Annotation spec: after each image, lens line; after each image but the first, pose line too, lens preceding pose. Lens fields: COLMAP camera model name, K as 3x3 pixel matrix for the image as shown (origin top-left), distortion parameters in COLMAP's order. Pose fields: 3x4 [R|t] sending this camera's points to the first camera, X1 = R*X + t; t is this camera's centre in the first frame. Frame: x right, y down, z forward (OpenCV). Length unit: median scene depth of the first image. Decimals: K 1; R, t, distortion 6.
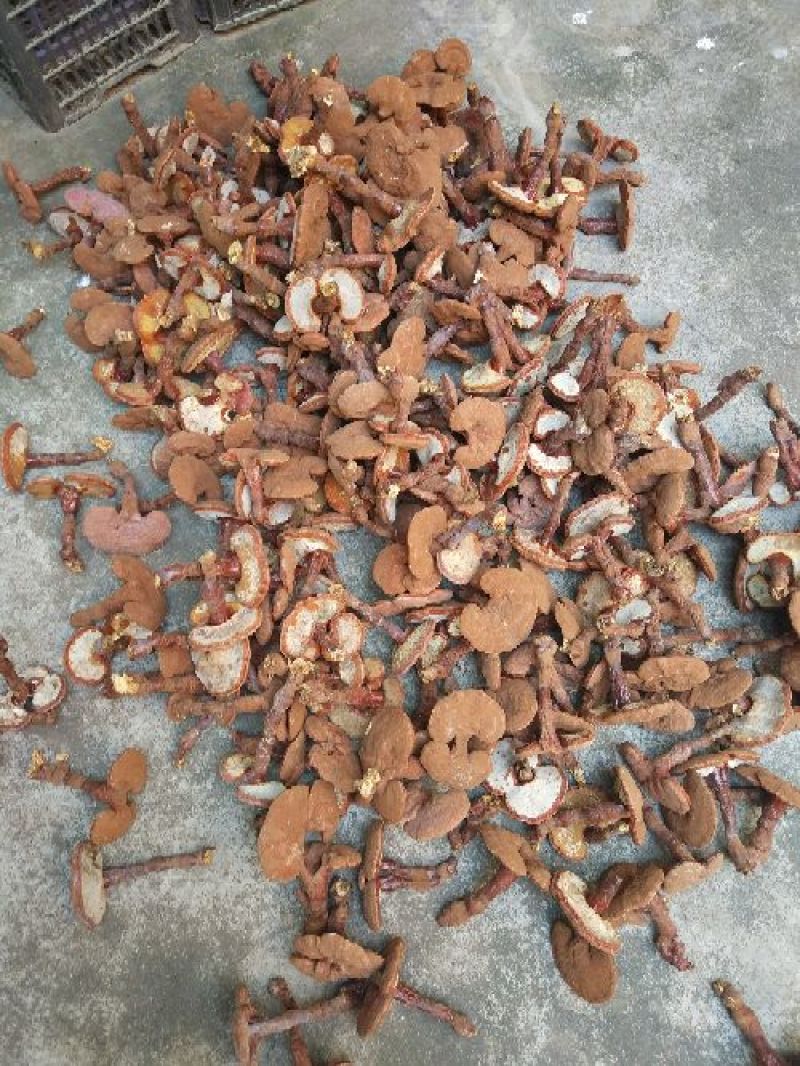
lens RADIAL K [[770.6, 0, 404.3], [0, 770.6, 532.8], [0, 0, 1]] dist [0.053313, -0.057543]
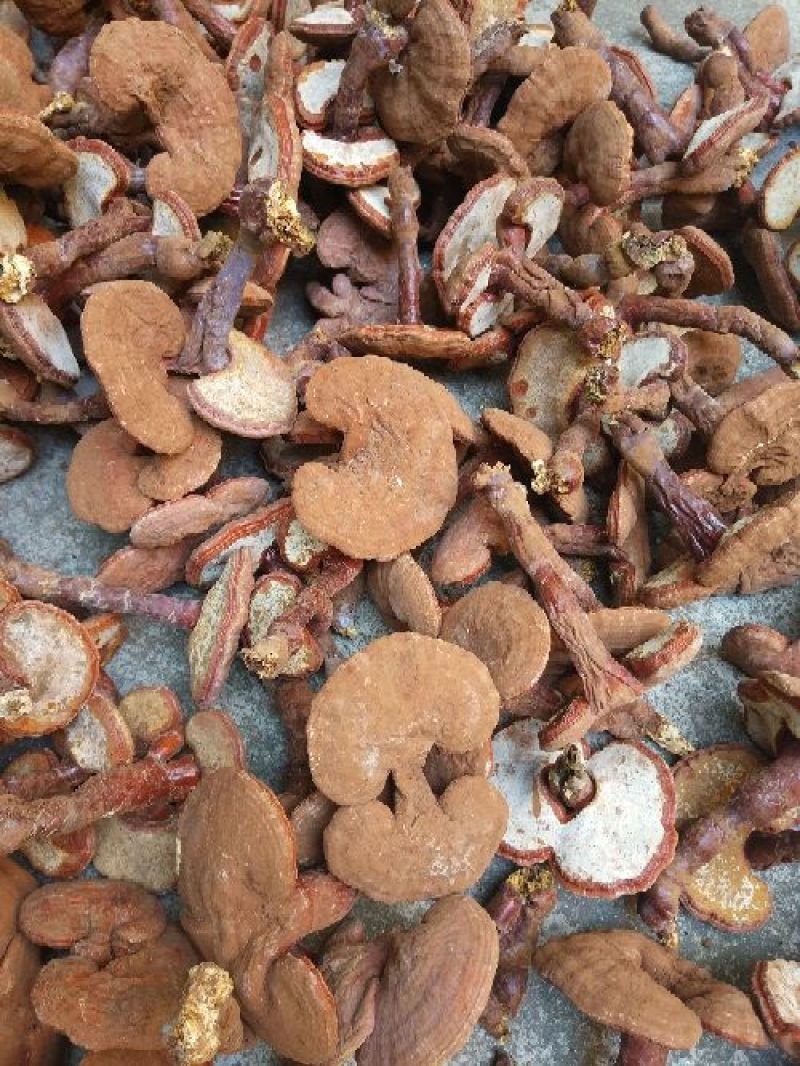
lens RADIAL K [[794.4, 0, 411.8], [0, 794.4, 529.6], [0, 0, 1]] dist [0.058472, -0.073846]
pose [[0.907924, -0.370889, 0.195232, 0.039339], [0.385239, 0.921945, -0.040102, 0.157062], [-0.165120, 0.111621, 0.979937, 0.544772]]
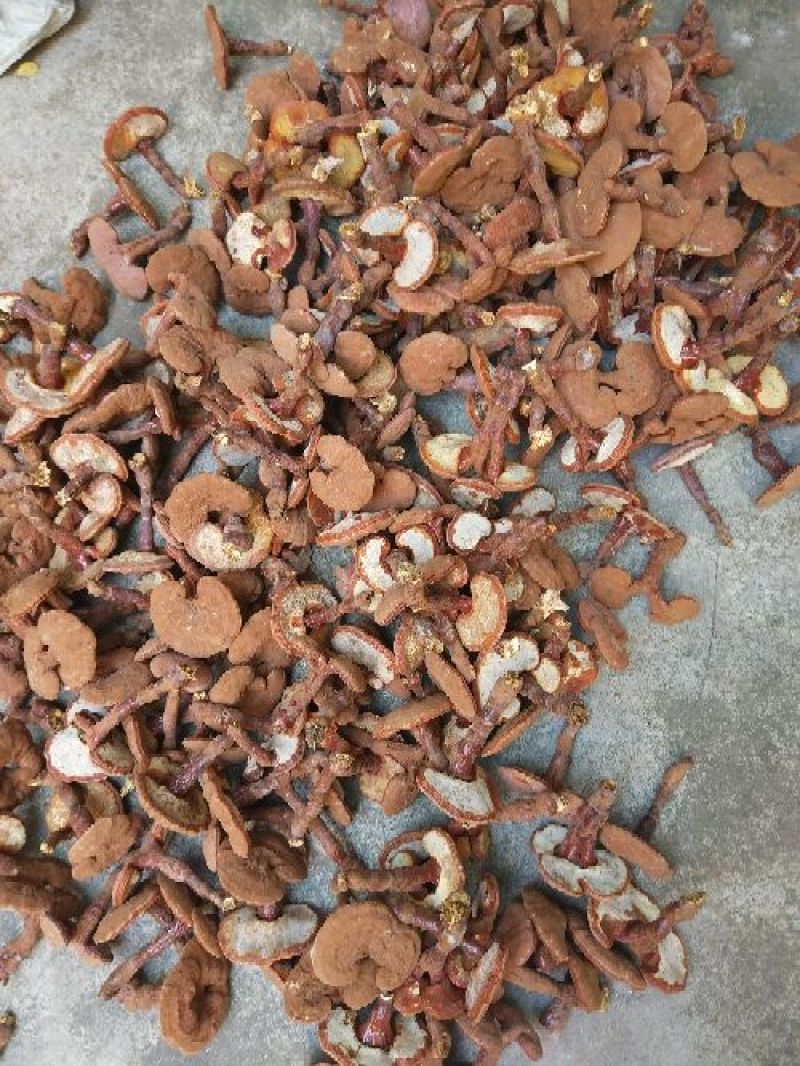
lens RADIAL K [[770.6, 0, 404.3], [0, 770.6, 532.8], [0, 0, 1]] dist [0.053313, -0.057543]
pose [[0.544275, 0.805730, -0.233588, 0.376042], [-0.760195, 0.591458, 0.268853, -0.370282], [0.354780, 0.031242, 0.934428, 0.232744]]
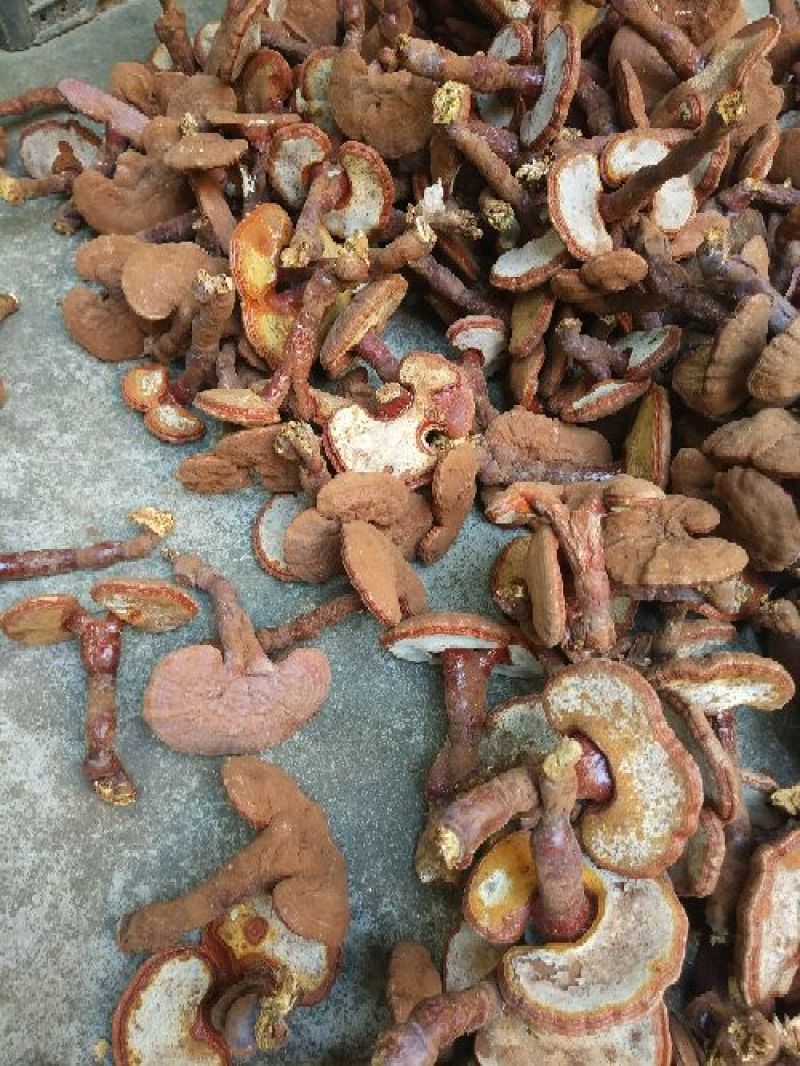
lens RADIAL K [[794.4, 0, 411.8], [0, 794.4, 529.6], [0, 0, 1]] dist [0.058472, -0.073846]
pose [[0.991906, -0.073754, 0.103354, -0.324118], [0.089385, 0.983727, -0.155856, -0.019517], [-0.090177, 0.163833, 0.982358, 0.567894]]
